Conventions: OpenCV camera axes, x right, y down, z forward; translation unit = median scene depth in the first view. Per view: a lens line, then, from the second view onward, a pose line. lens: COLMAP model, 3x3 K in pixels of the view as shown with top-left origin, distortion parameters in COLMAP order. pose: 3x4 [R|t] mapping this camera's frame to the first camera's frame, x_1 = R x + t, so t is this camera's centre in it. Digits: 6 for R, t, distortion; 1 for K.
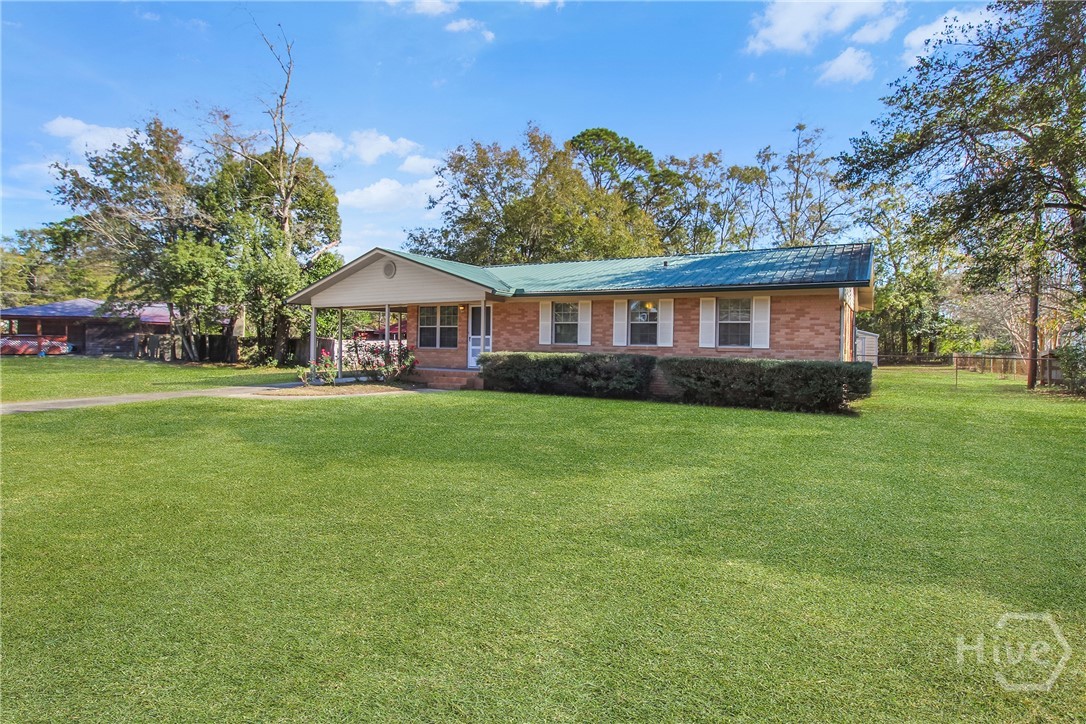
lens RADIAL K [[588.1, 0, 539.1], [0, 588.1, 359.1], [0, 0, 1]] dist [0.003539, -0.005463]
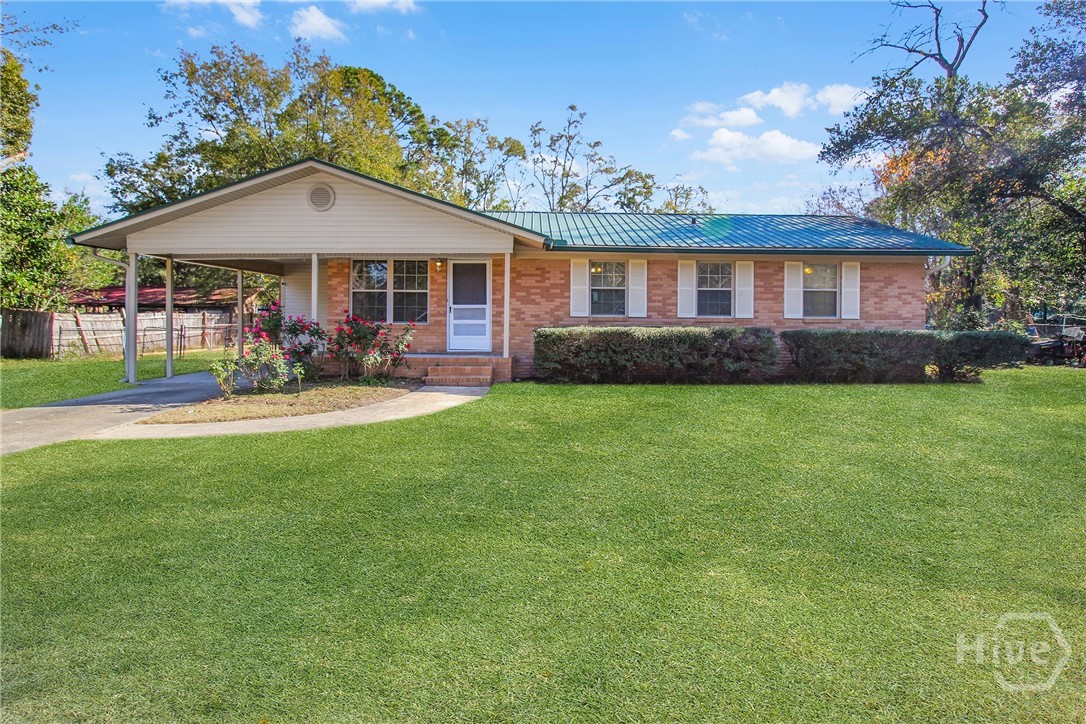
lens RADIAL K [[588.1, 0, 556.7], [0, 588.1, 333.3], [0, 0, 1]] dist [0.003539, -0.005463]
pose [[0.845241, -0.021687, 0.533944, -0.438385], [0.020421, 0.999757, 0.008278, -0.010896], [-0.533994, 0.003907, 0.845479, 0.405457]]
